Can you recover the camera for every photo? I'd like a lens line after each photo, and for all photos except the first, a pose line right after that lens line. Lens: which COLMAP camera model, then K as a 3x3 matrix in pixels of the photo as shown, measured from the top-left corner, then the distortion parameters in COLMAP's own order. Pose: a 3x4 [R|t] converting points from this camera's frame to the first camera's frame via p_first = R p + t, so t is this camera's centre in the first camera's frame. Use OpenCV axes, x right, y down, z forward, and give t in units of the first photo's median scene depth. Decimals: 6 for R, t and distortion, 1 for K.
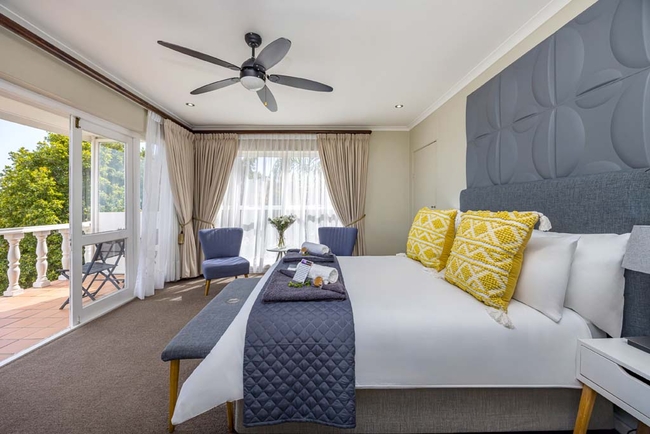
lens RADIAL K [[255.9, 0, 316.0], [0, 255.9, 213.0], [0, 0, 1]] dist [0.000724, 0.000062]
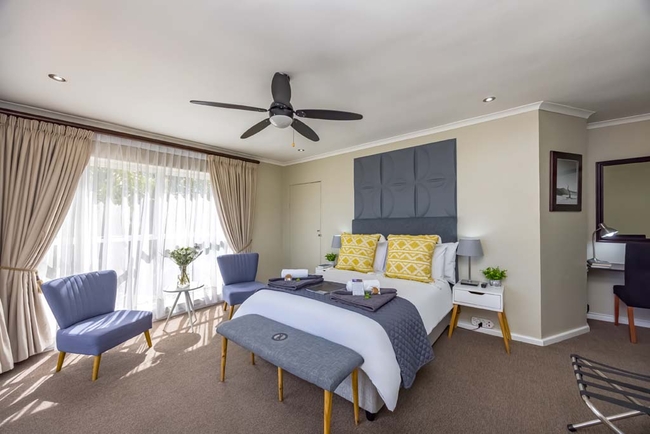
lens RADIAL K [[262.0, 0, 325.0], [0, 262.0, 217.0], [0, 0, 1]] dist [-0.001885, -0.000193]
pose [[0.647154, 0.007900, 0.762318, -0.447667], [0.037741, 0.998388, -0.042386, -0.029957], [-0.761424, 0.056201, 0.645813, 0.089508]]
